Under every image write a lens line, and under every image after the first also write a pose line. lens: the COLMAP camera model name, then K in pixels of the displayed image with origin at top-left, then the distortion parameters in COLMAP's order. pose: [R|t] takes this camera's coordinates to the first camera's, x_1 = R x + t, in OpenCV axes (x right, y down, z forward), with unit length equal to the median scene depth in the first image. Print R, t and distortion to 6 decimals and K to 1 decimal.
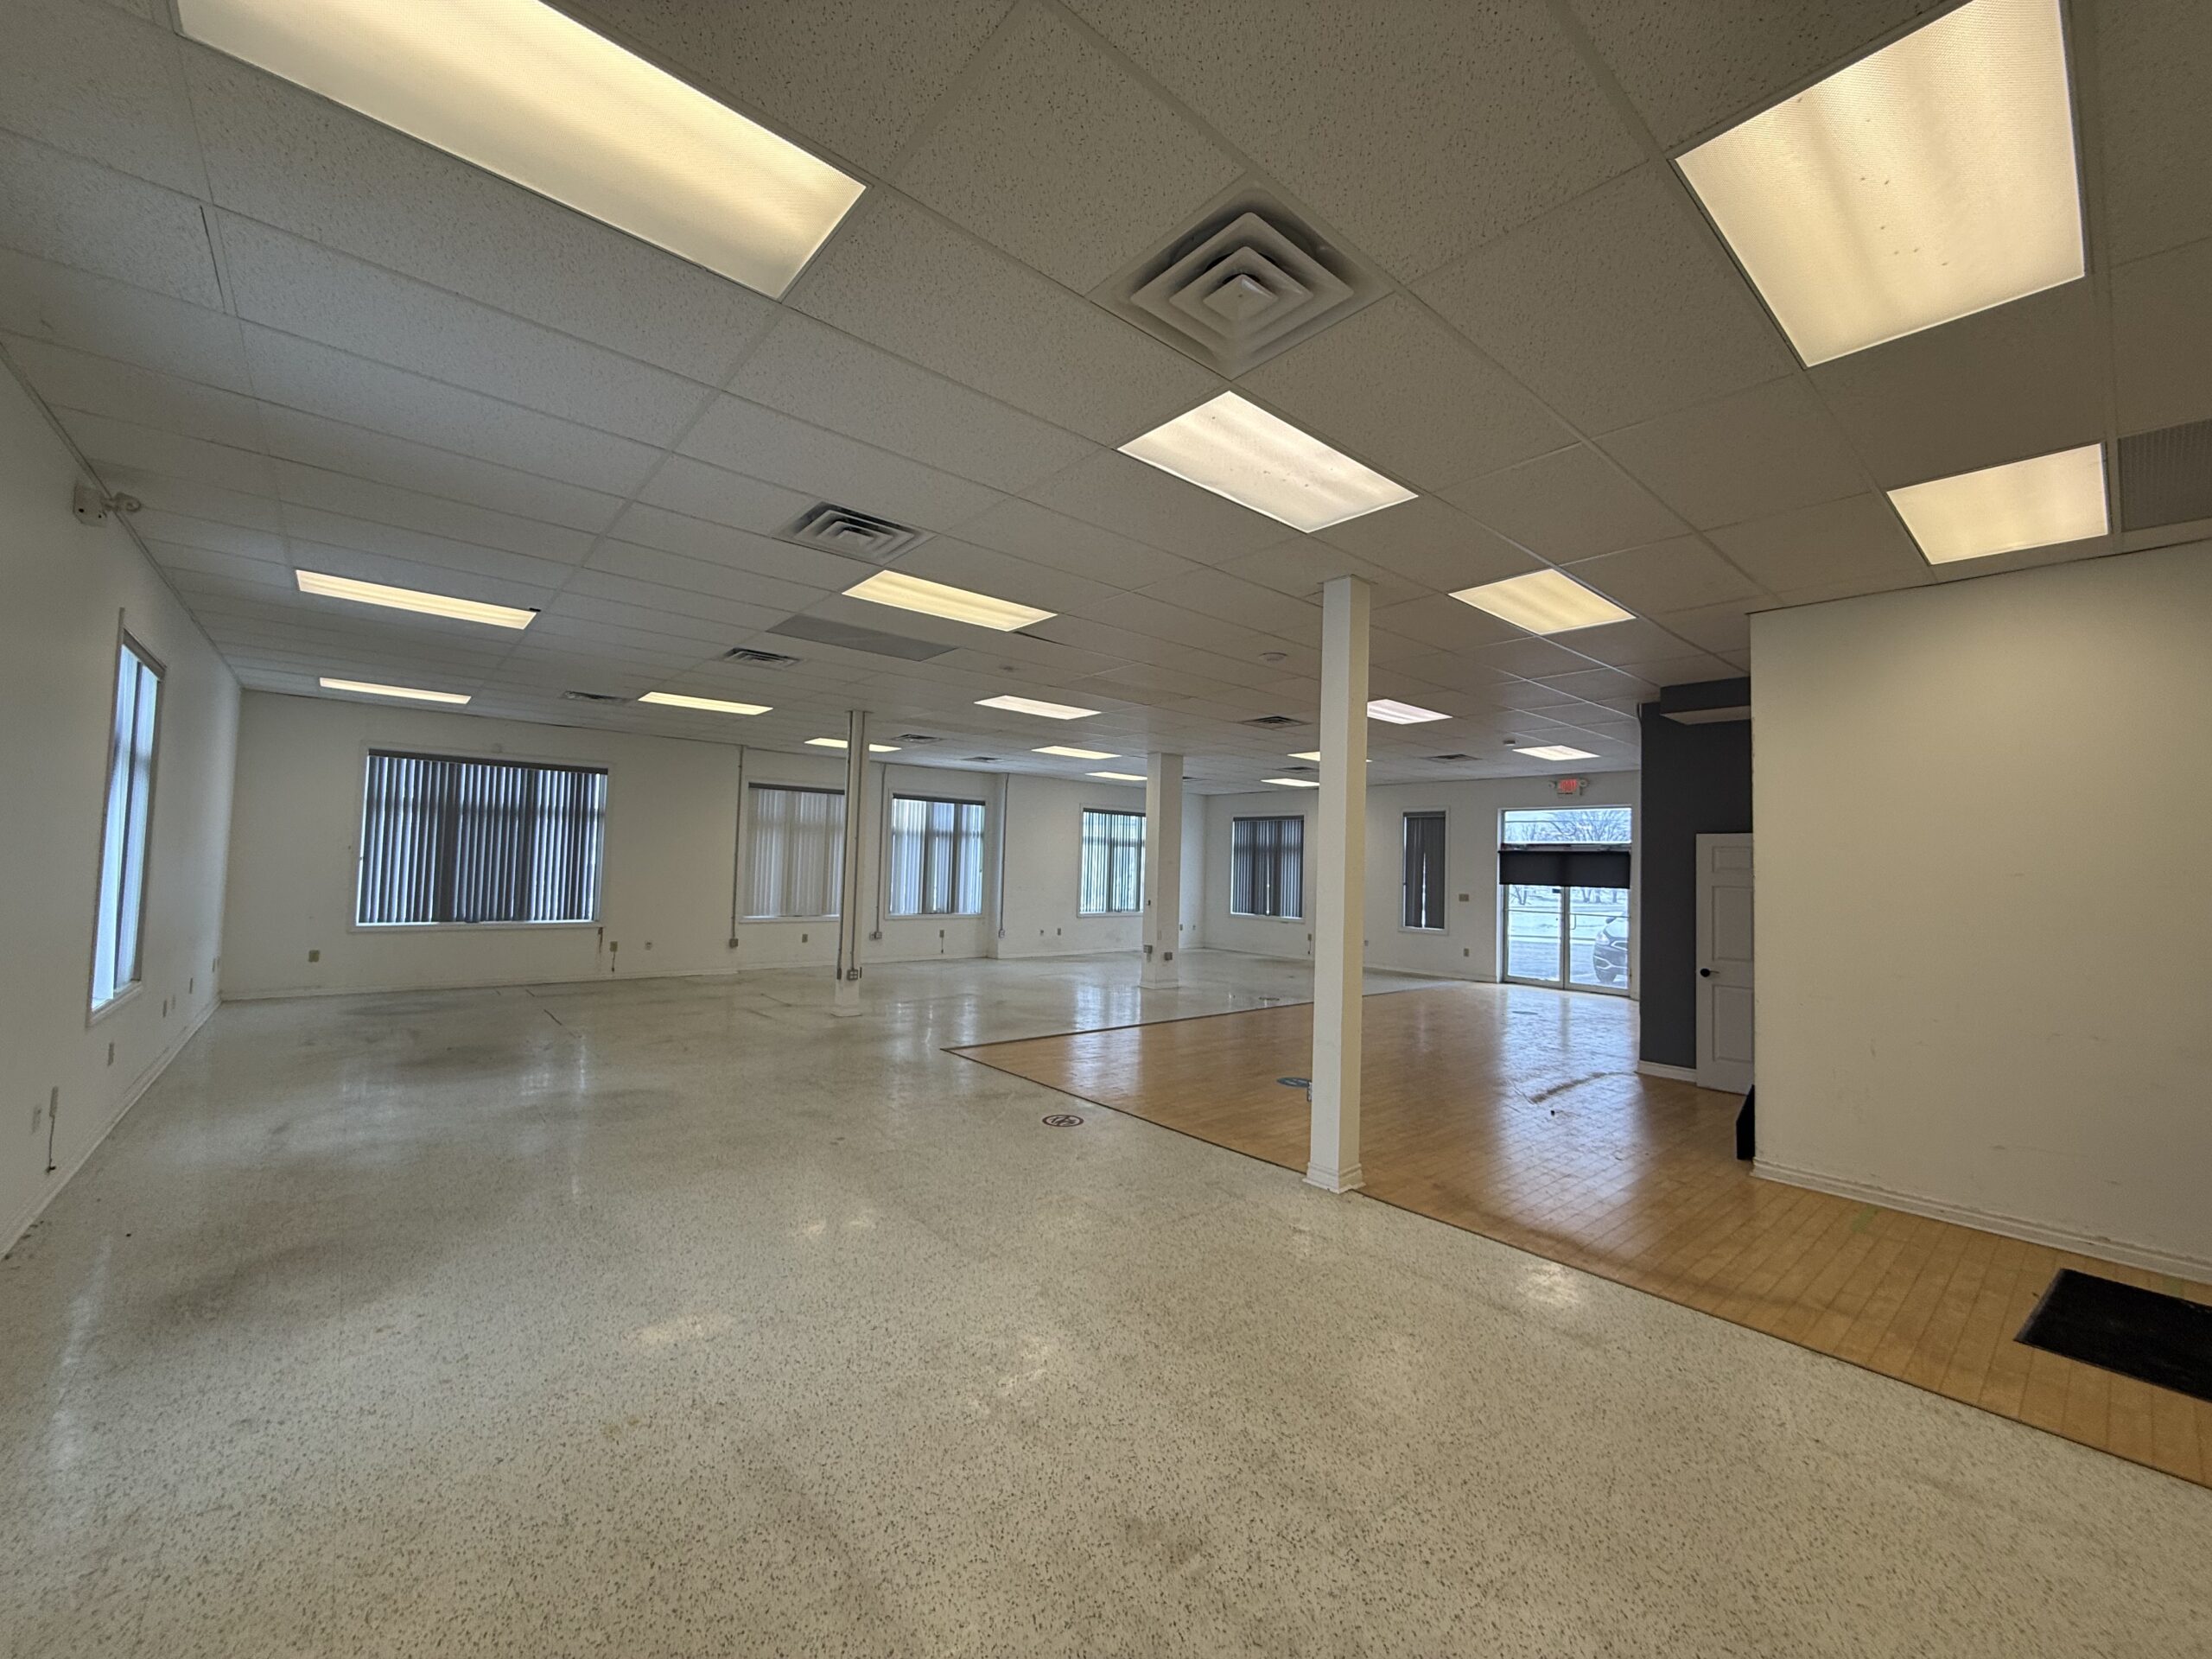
lens RADIAL K [[879.4, 0, 1106.5], [0, 879.4, 834.8], [0, 0, 1]] dist [0.002062, -0.000015]
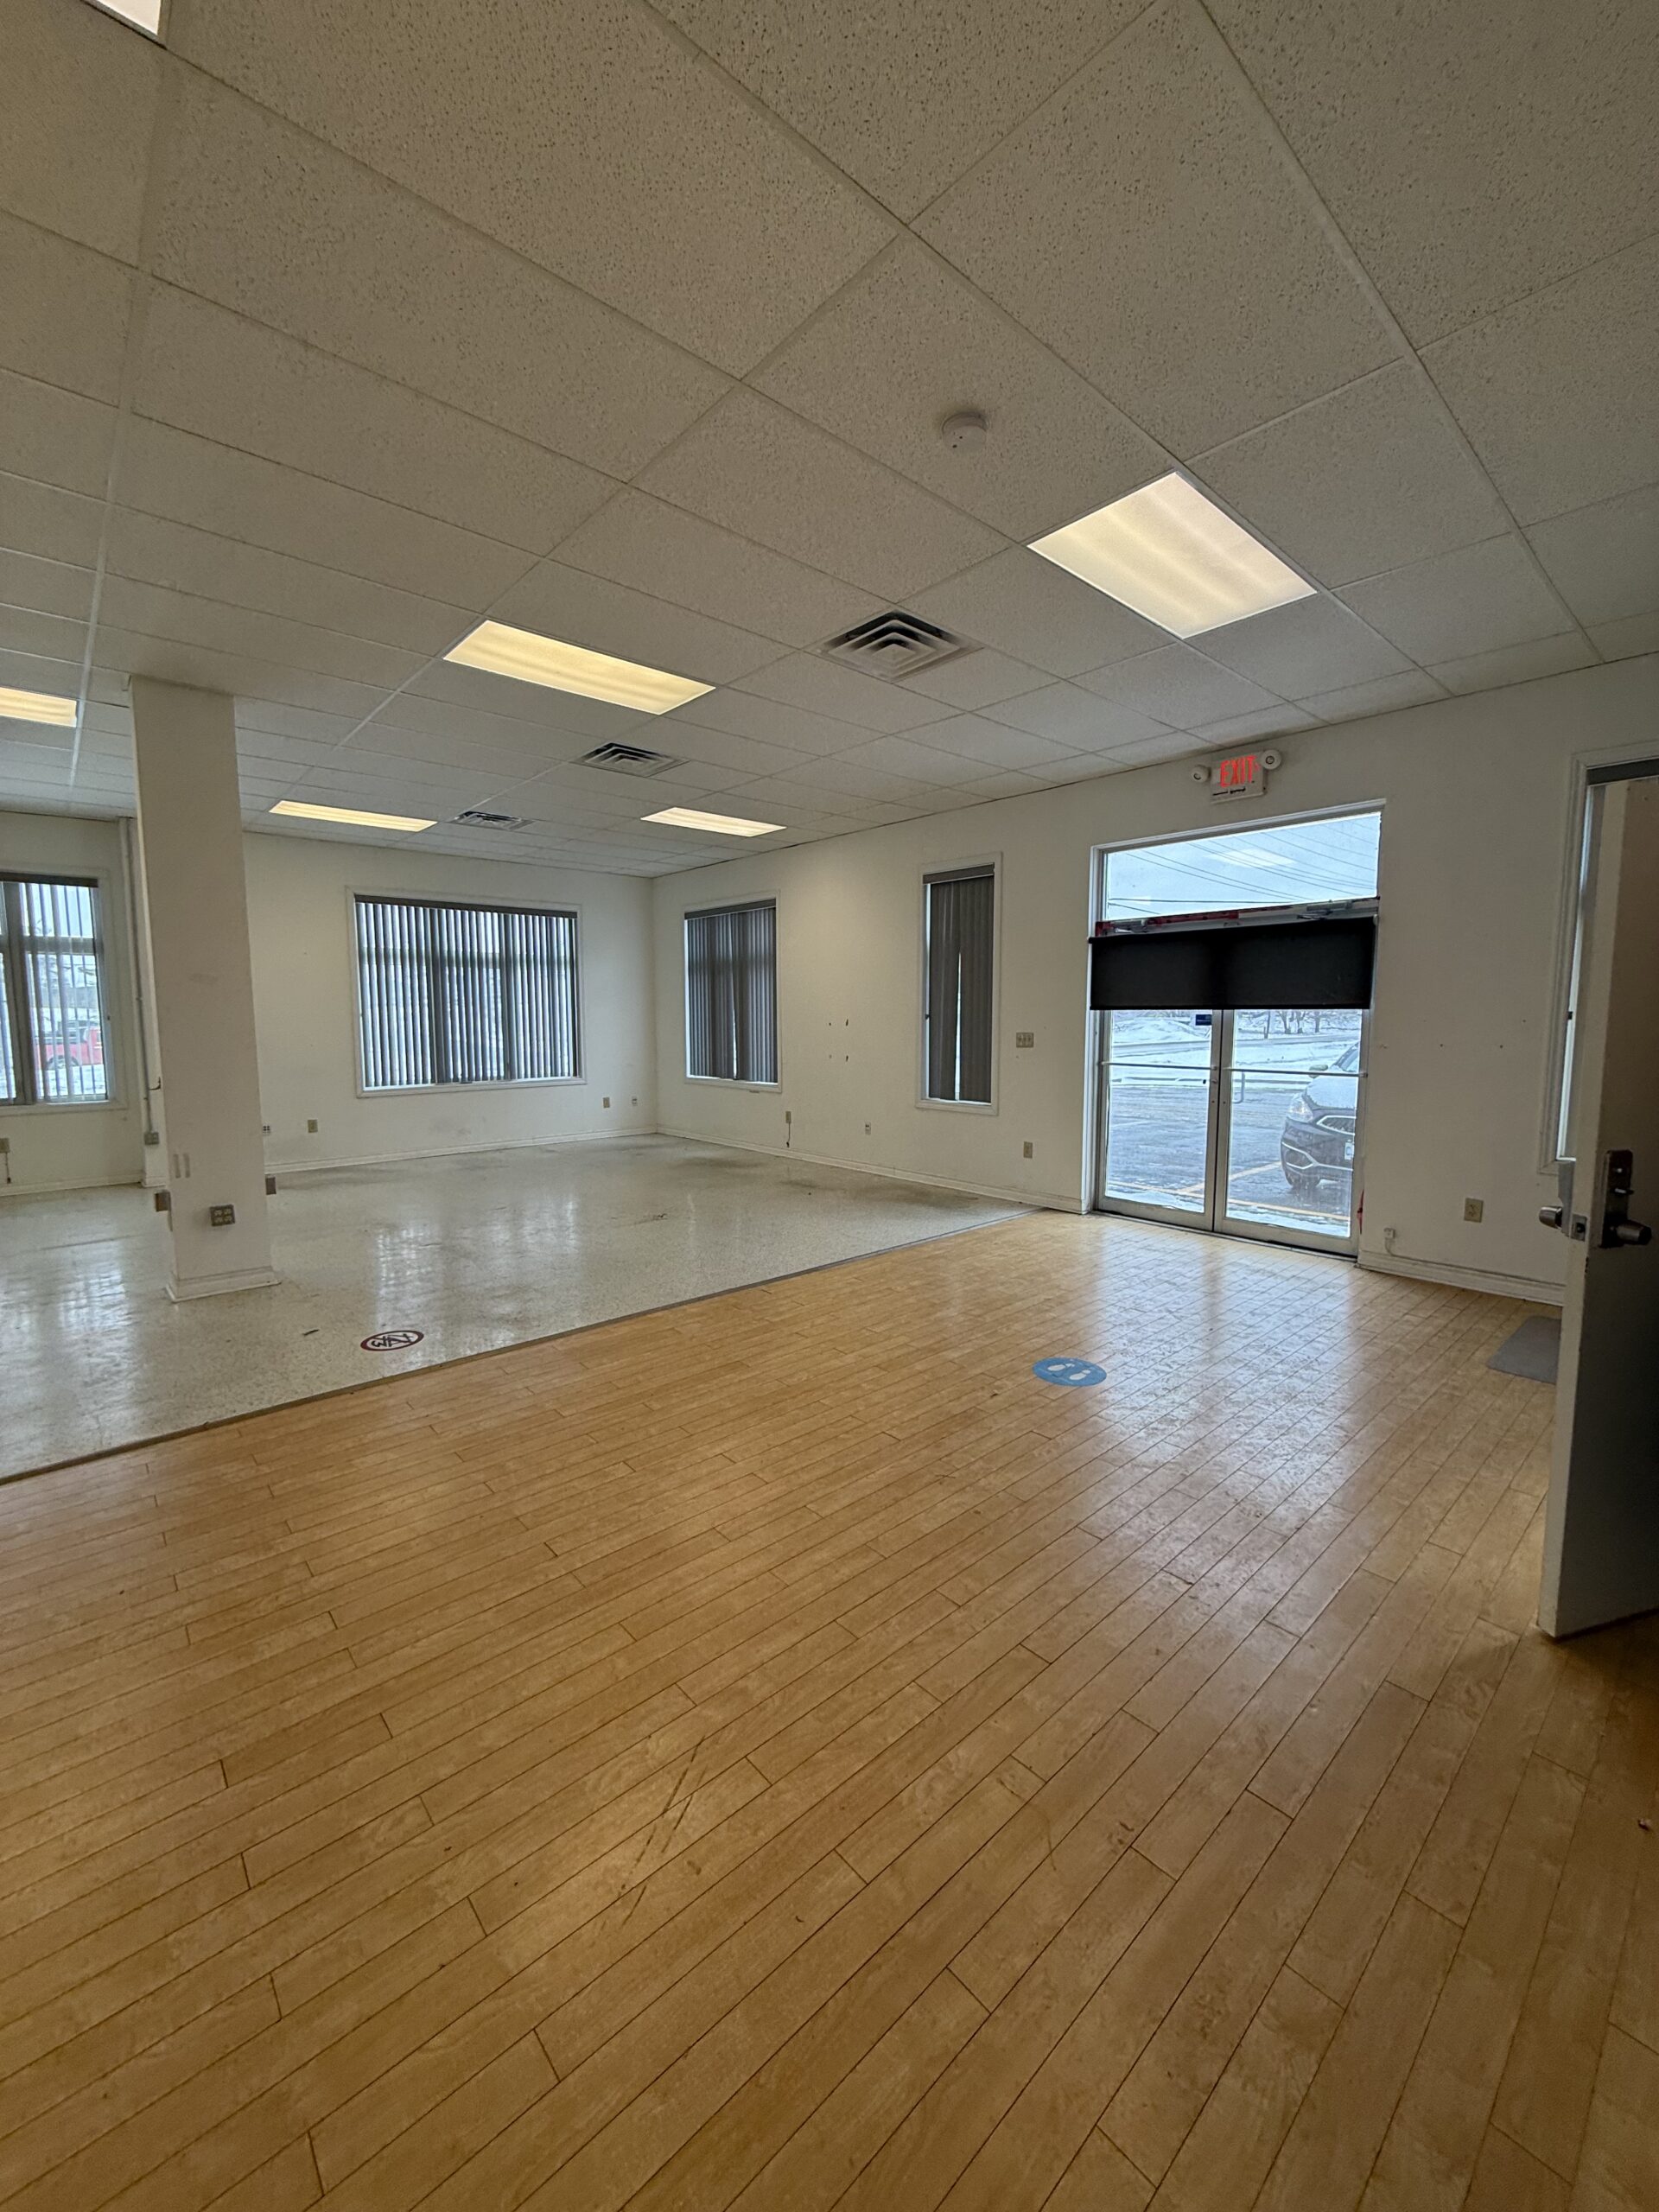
lens RADIAL K [[879.4, 0, 829.7], [0, 879.4, 1104.4], [0, 0, 1]] dist [0.002062, -0.000015]
pose [[0.999273, -0.034772, 0.015645, 0.287361], [0.032240, 0.989592, 0.140240, 0.034622], [-0.020358, -0.139634, 0.989994, 0.509748]]
